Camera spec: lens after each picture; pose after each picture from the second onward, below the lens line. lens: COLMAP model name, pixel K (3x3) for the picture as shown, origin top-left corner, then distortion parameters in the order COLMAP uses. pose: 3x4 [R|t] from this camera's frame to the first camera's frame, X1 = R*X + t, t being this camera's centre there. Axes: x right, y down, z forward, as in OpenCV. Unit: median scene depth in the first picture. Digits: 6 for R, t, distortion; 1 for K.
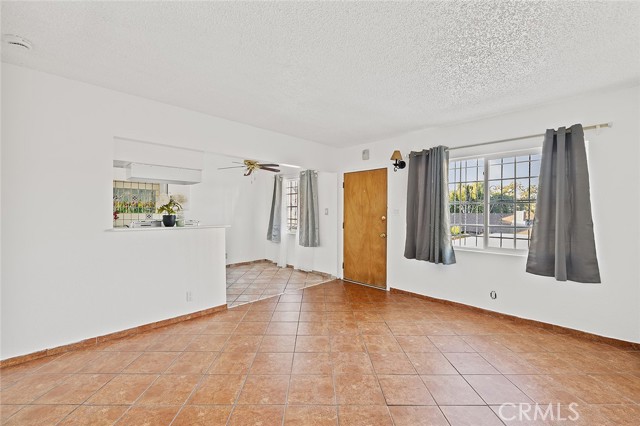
lens RADIAL K [[270.0, 0, 319.1], [0, 270.0, 212.6], [0, 0, 1]] dist [0.000622, 0.000477]
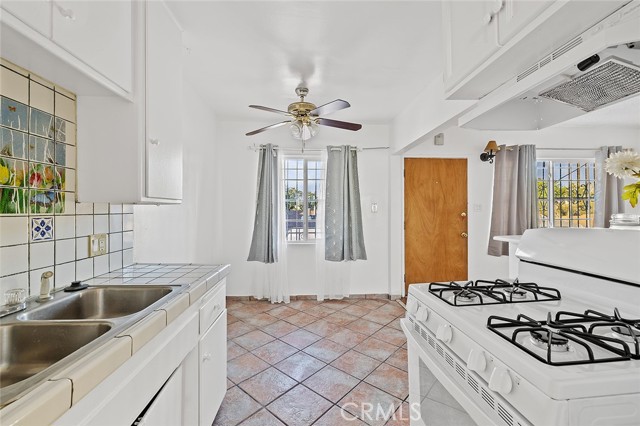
lens RADIAL K [[270.0, 0, 321.8], [0, 270.0, 207.3], [0, 0, 1]] dist [0.000622, 0.000477]
pose [[0.662453, 0.000868, 0.749103, -0.688412], [0.006629, 0.999953, -0.007021, -0.001206], [-0.749074, 0.009617, 0.662417, 0.719375]]
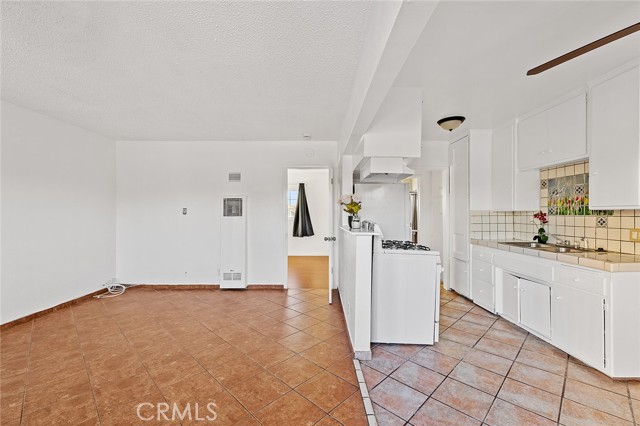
lens RADIAL K [[270.0, 0, 318.9], [0, 270.0, 212.5], [0, 0, 1]] dist [0.000622, 0.000477]
pose [[-0.712322, -0.007575, -0.701812, 0.139123], [-0.007202, 0.999968, -0.003484, 0.001257], [0.701816, 0.002572, -0.712353, 1.056179]]
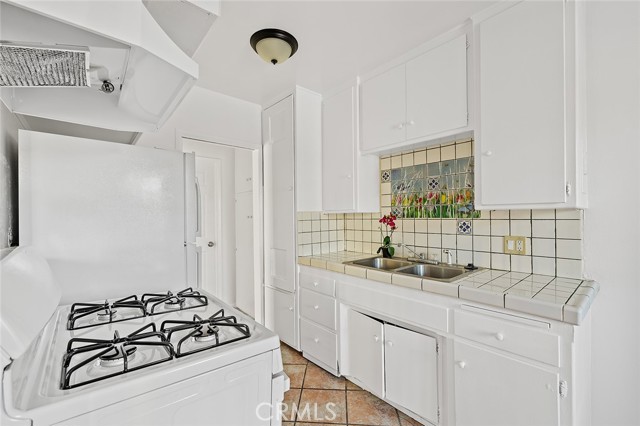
lens RADIAL K [[270.0, 0, 319.7], [0, 270.0, 215.0], [0, 0, 1]] dist [0.000622, 0.000477]
pose [[-0.073842, -0.004335, -0.997260, -0.243994], [0.004914, 0.999977, -0.004711, -0.002925], [0.997258, -0.005249, -0.073819, 0.877761]]
